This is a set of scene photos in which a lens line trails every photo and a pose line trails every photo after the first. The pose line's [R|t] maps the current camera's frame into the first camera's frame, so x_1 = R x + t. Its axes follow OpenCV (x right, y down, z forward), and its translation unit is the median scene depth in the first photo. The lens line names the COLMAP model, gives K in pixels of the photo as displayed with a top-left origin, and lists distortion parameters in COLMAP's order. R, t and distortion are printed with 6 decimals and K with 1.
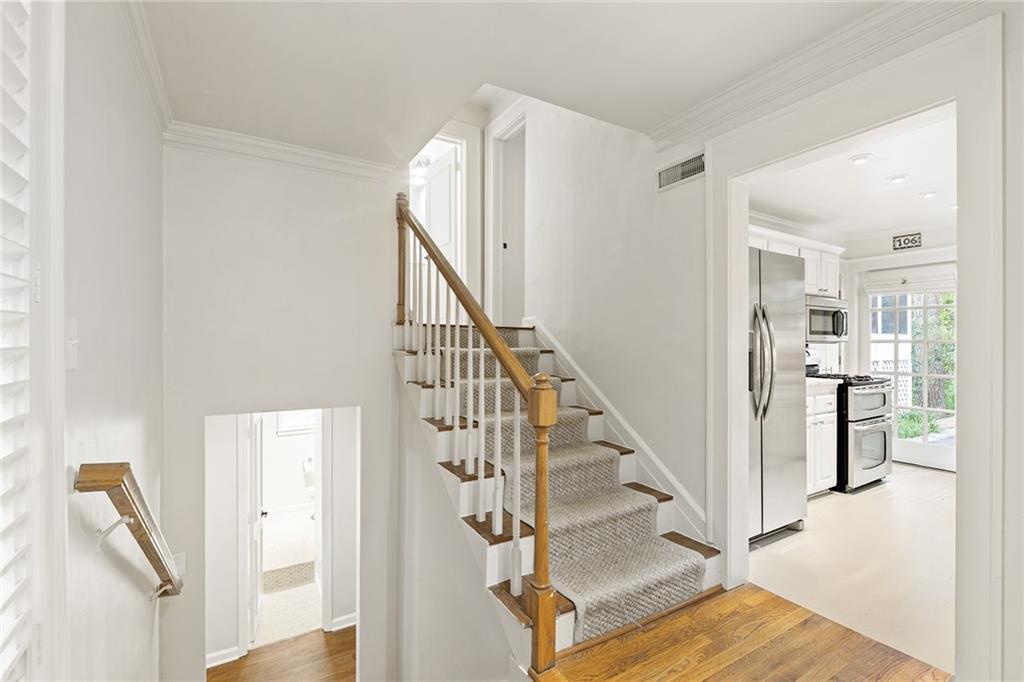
lens RADIAL K [[454.3, 0, 511.2], [0, 454.3, 338.5], [0, 0, 1]] dist [0.000234, 0.000151]
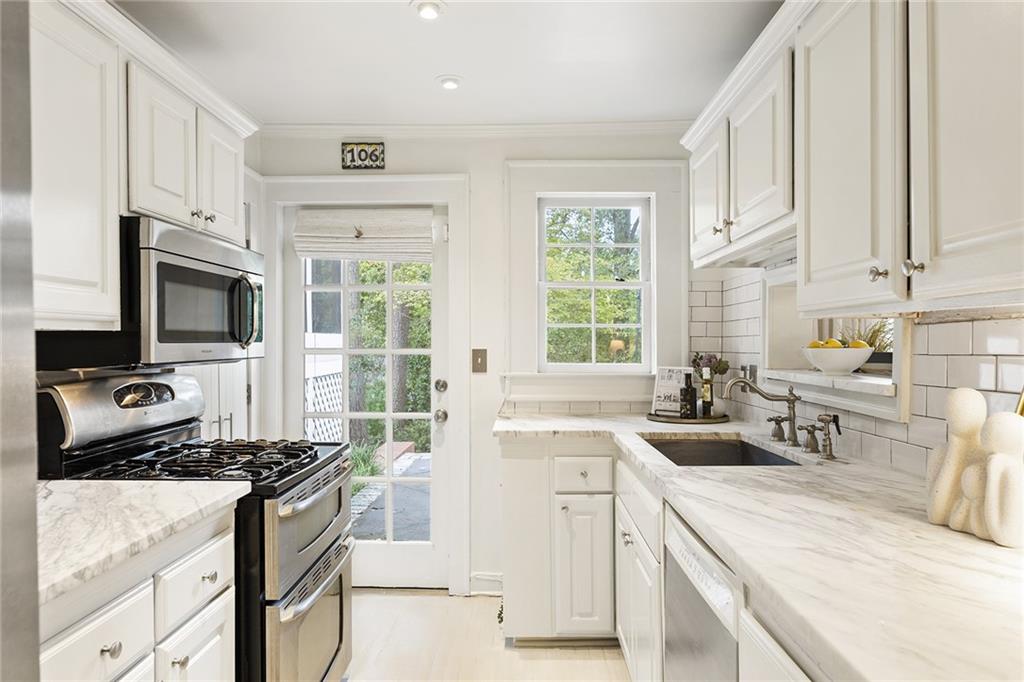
lens RADIAL K [[636.6, 0, 512.0], [0, 636.6, 338.2], [0, 0, 1]] dist [-0.018491, -0.000232]
pose [[0.533885, -0.004173, 0.845547, 0.381882], [0.001628, 0.999991, 0.003907, -0.012015], [-0.845556, -0.000709, 0.533887, 0.512293]]
